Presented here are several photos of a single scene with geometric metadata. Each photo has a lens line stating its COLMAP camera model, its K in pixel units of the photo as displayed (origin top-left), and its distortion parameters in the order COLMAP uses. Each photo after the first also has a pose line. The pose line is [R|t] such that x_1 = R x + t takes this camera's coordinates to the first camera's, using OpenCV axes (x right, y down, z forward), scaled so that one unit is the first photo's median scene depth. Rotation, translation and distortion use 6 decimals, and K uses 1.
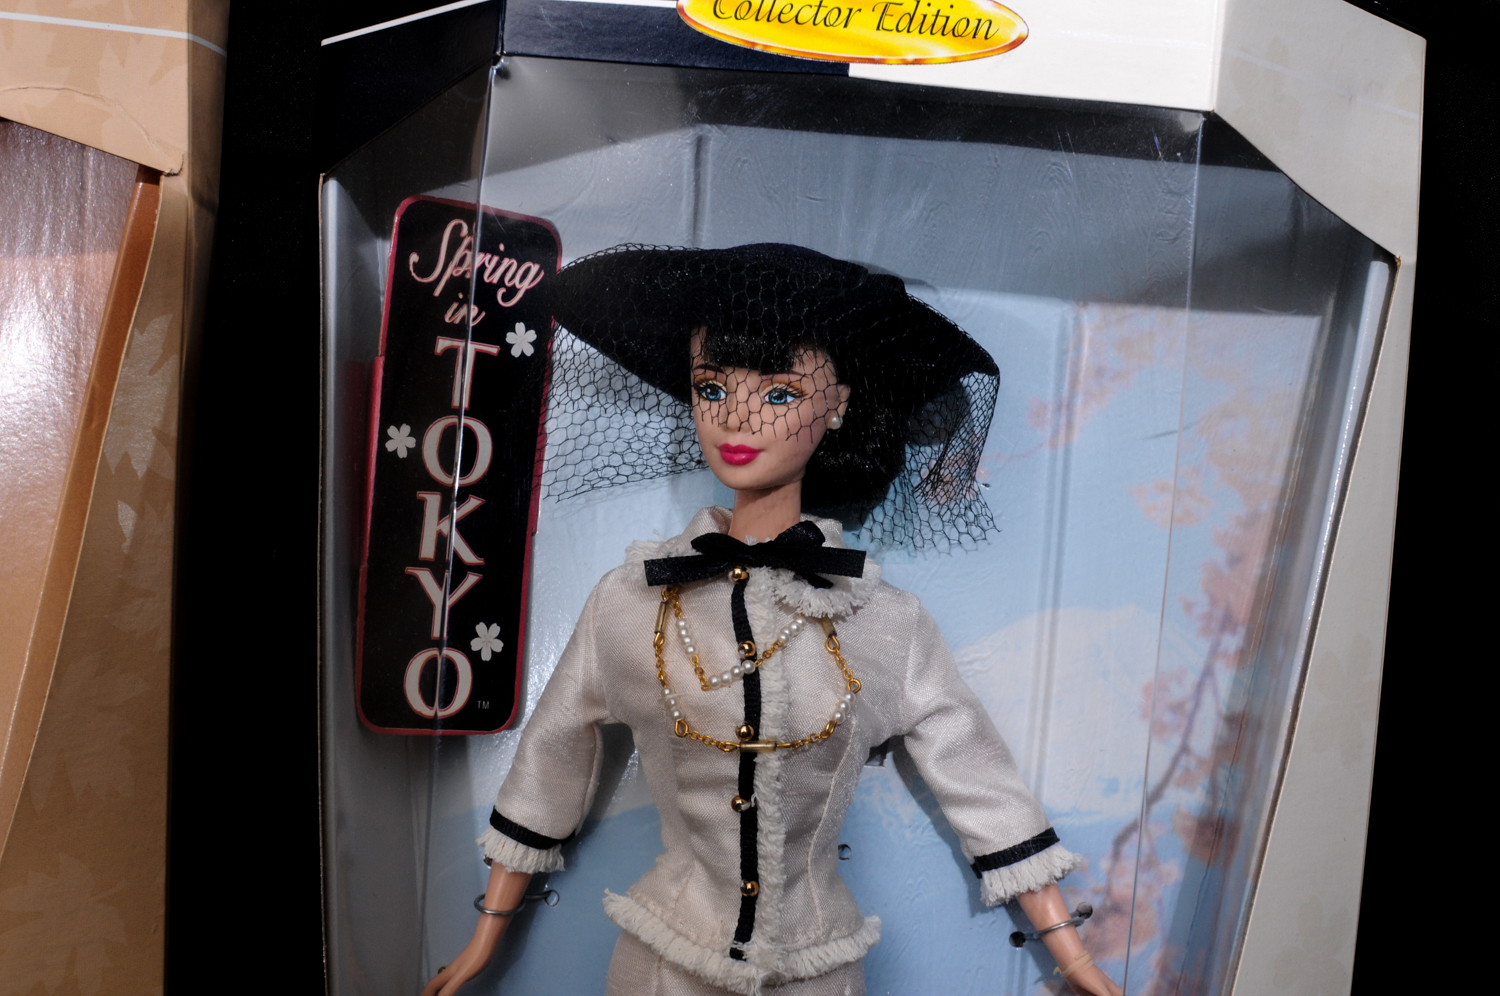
lens RADIAL K [[2011.8, 0, 750.0], [0, 2011.8, 498.0], [0, 0, 1]] dist [-0.195672, 0.148962]
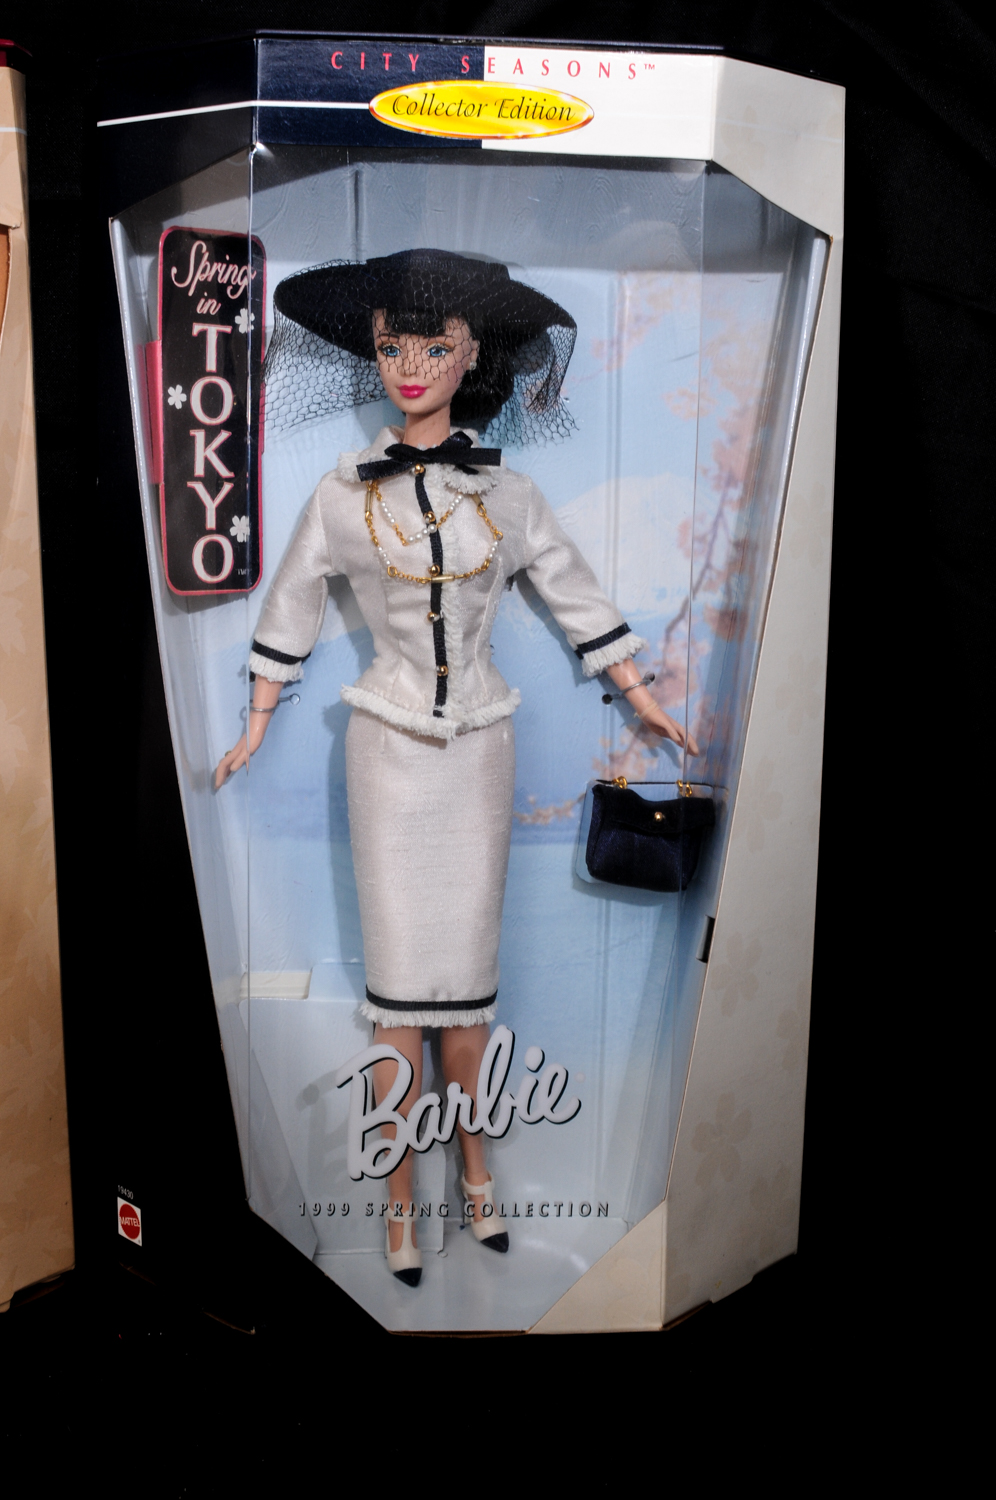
lens RADIAL K [[2011.0, 0, 498.0], [0, 2011.0, 750.0], [0, 0, 1]] dist [-0.219188, 0.384132]
pose [[0.988428, -0.088121, 0.123473, -0.143051], [0.065061, 0.981567, 0.179701, -0.020990], [-0.137033, -0.169588, 0.975942, -0.500572]]
